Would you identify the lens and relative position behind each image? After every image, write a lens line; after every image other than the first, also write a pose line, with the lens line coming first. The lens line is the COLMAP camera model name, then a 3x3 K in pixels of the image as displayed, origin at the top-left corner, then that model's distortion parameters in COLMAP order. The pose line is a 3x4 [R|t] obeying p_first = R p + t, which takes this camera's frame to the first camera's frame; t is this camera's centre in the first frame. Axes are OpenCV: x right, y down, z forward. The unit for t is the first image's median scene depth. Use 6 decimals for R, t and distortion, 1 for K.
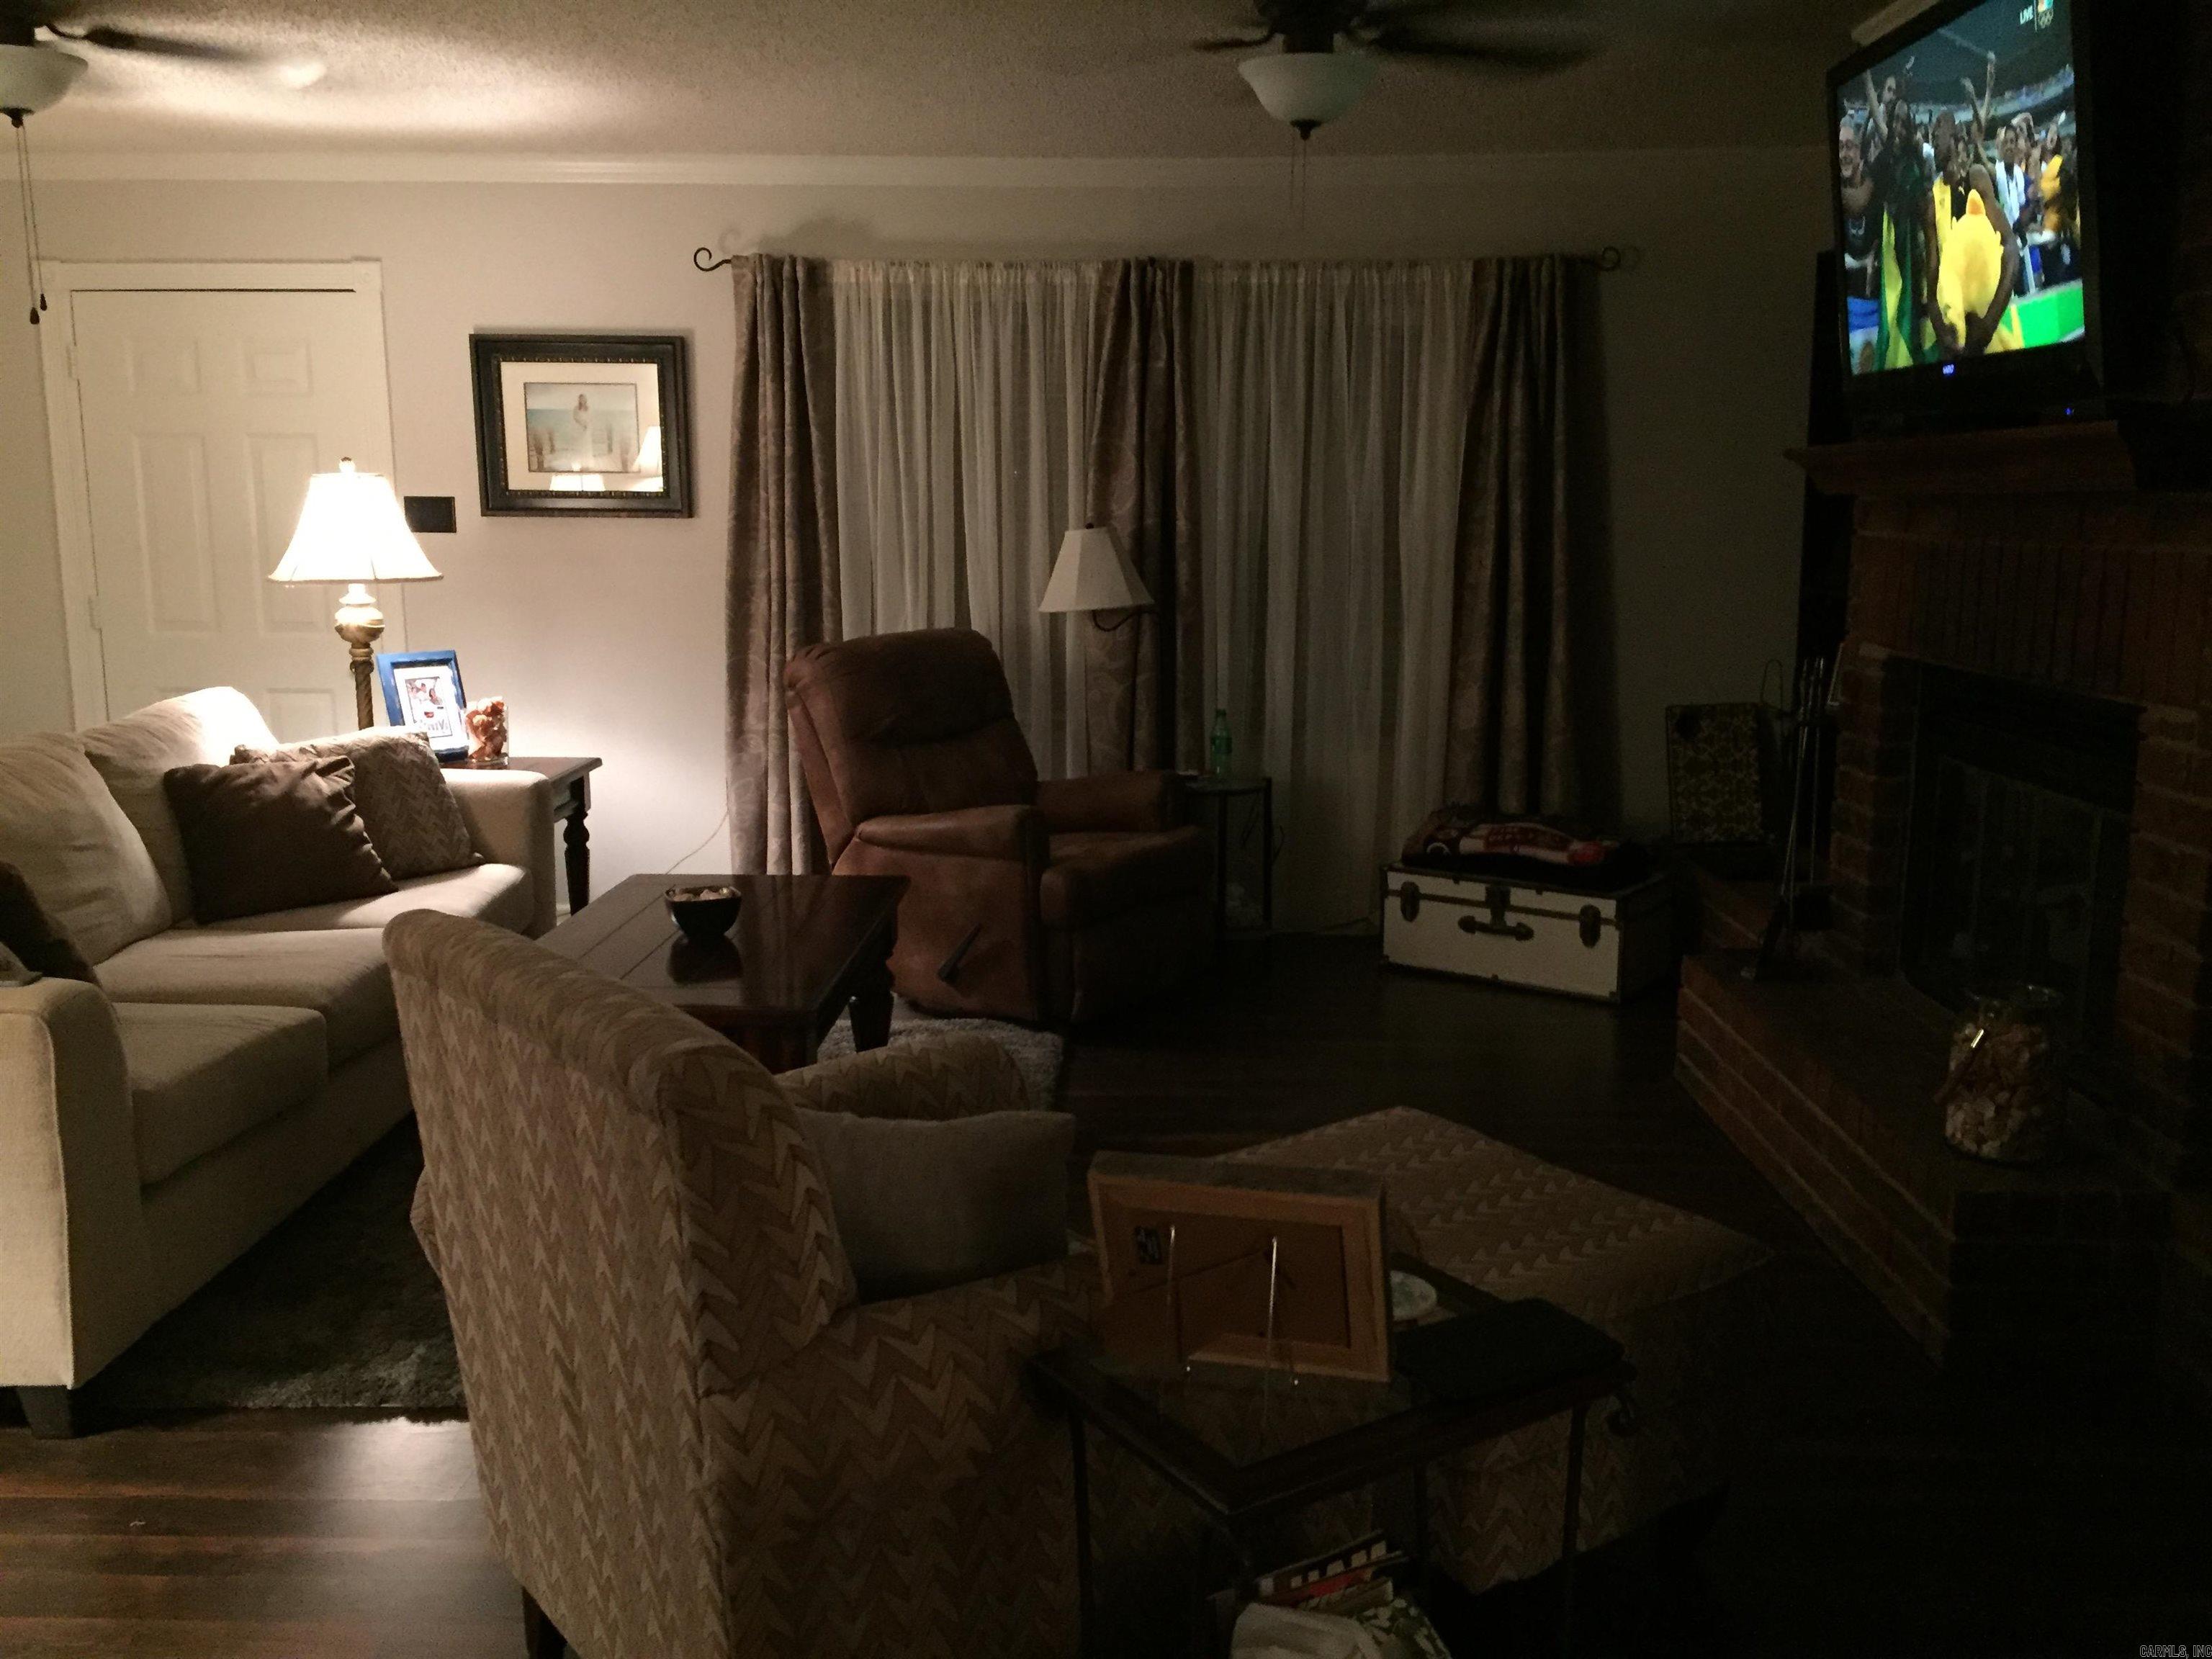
lens RADIAL K [[1892.0, 0, 1110.9], [0, 1892.0, 824.7], [0, 0, 1]] dist [0.085145, -0.114104]
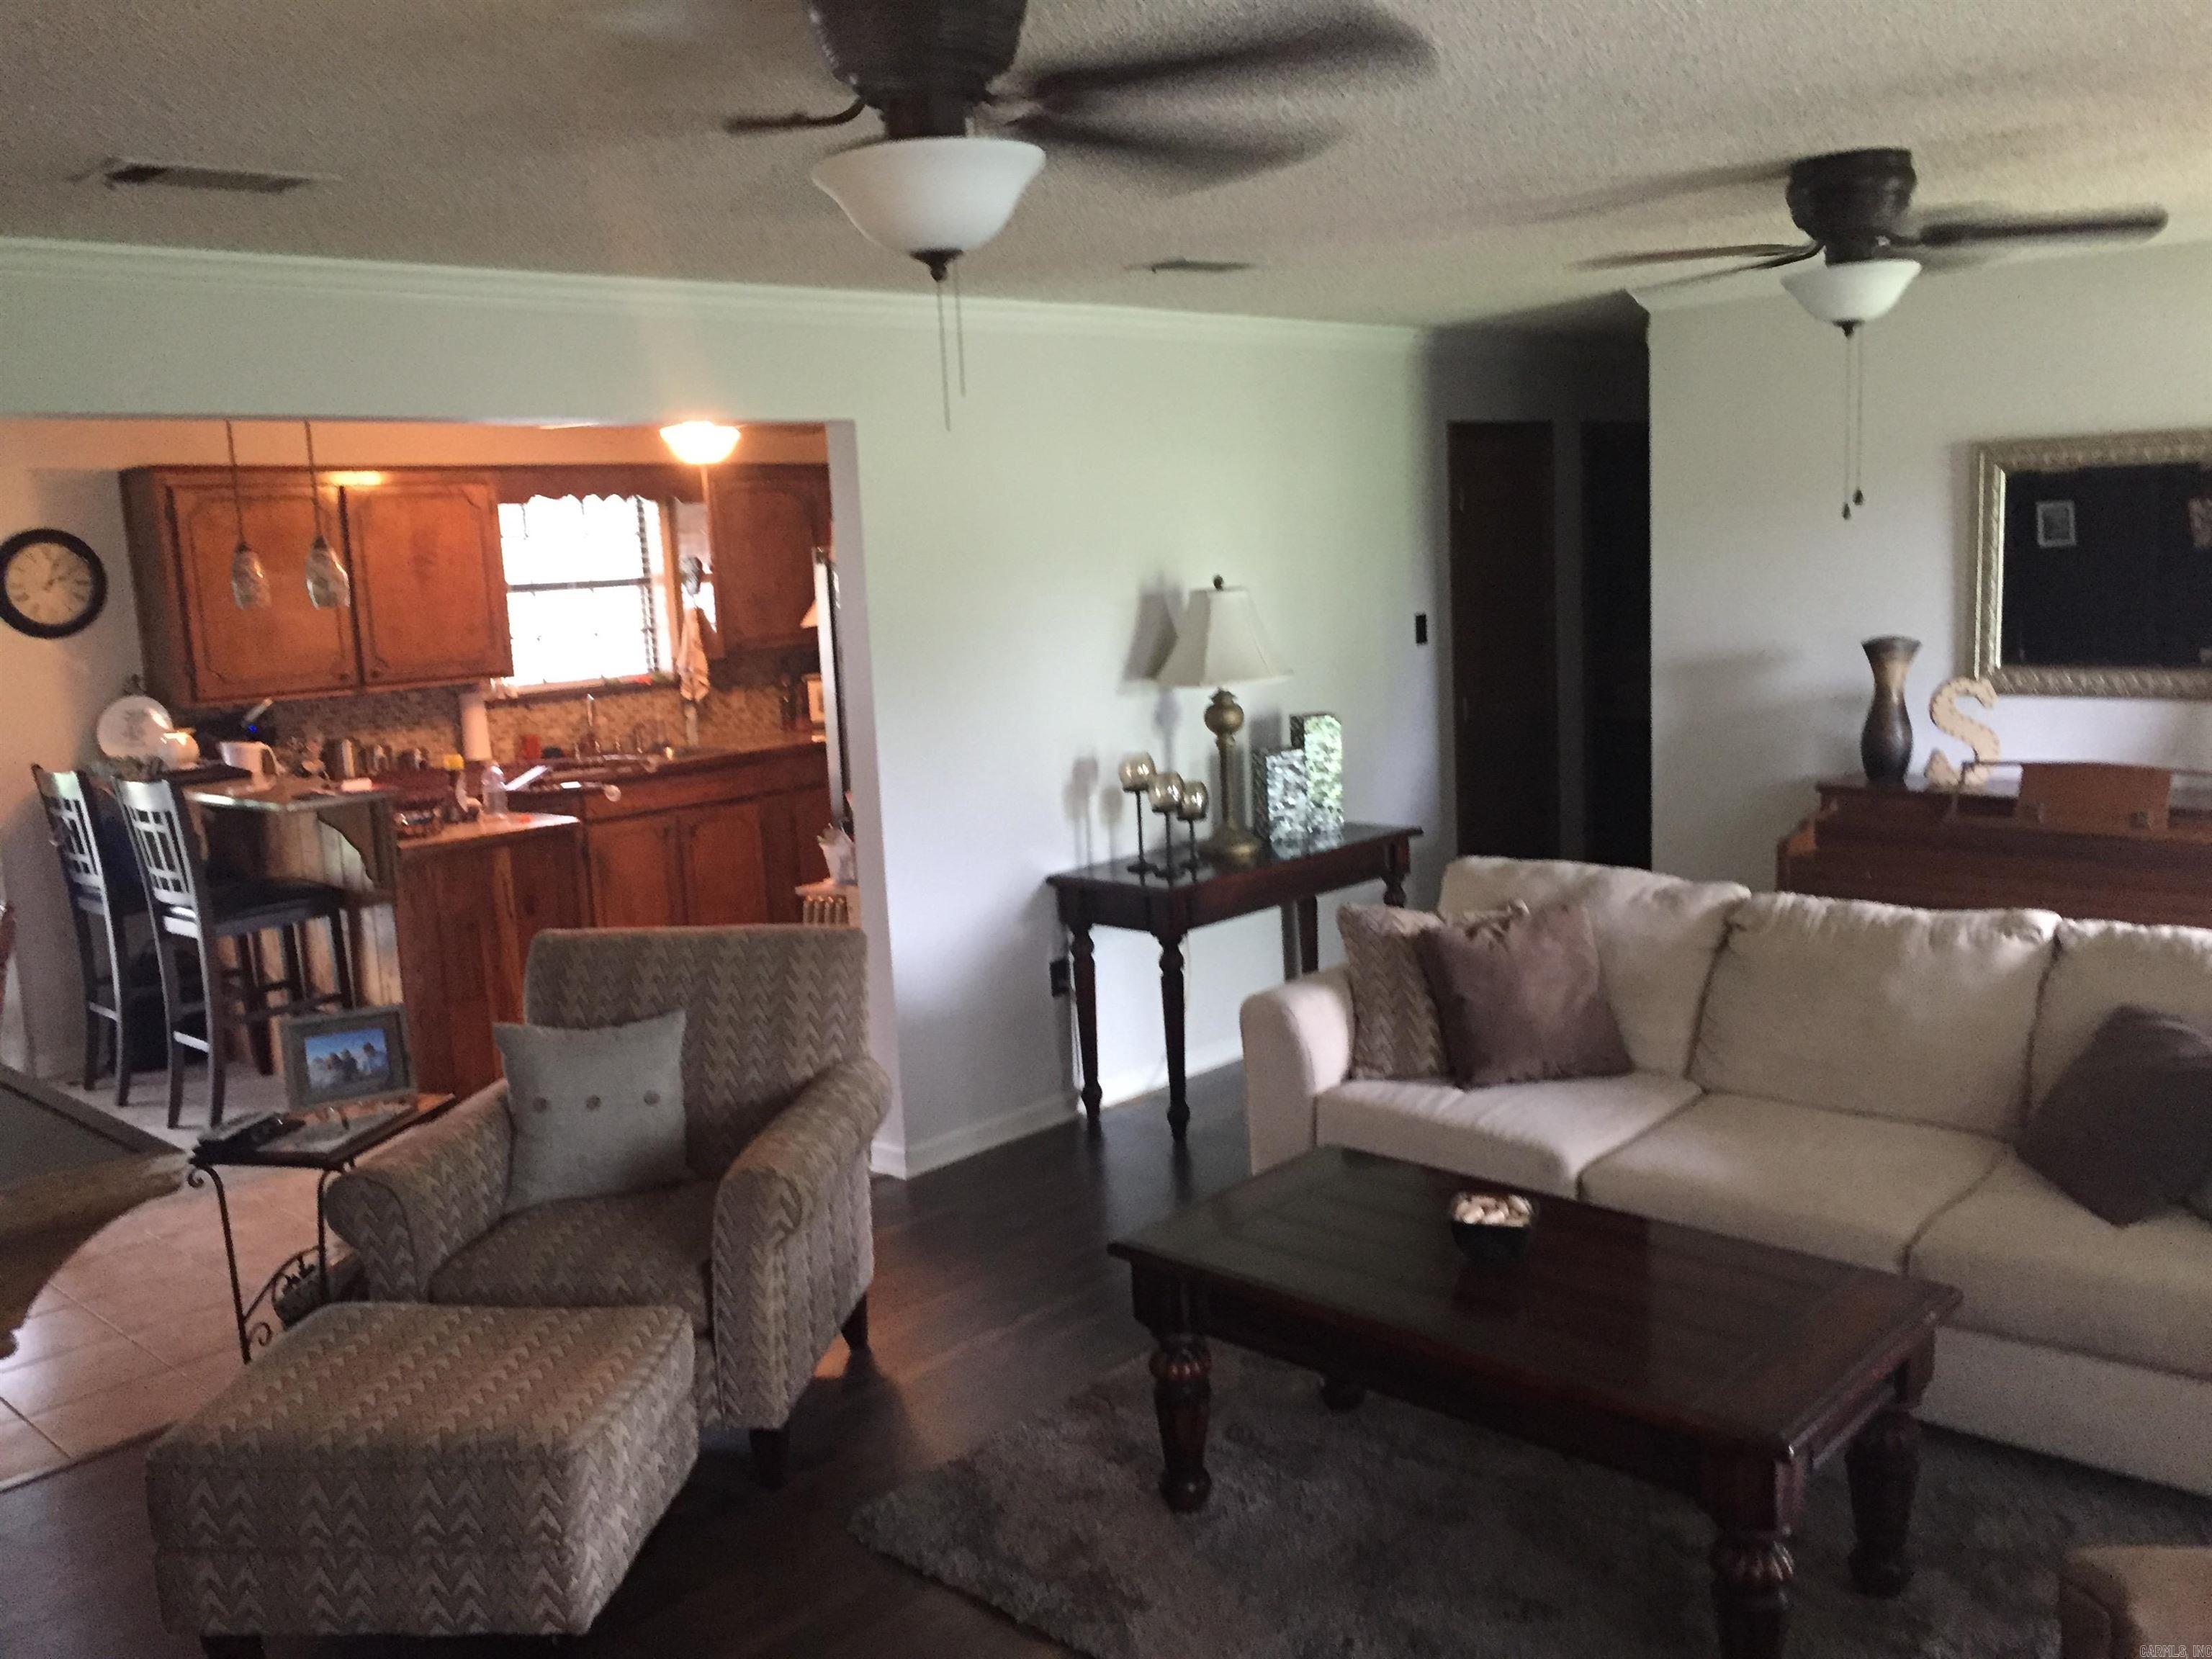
lens RADIAL K [[1892.0, 0, 1111.6], [0, 1892.0, 835.6], [0, 0, 1]] dist [0.085145, -0.114104]
pose [[-0.672396, 0.147477, -0.725351, 0.328505], [-0.078829, 0.960110, 0.268281, -0.220206], [0.735982, 0.237570, -0.633948, 0.903991]]
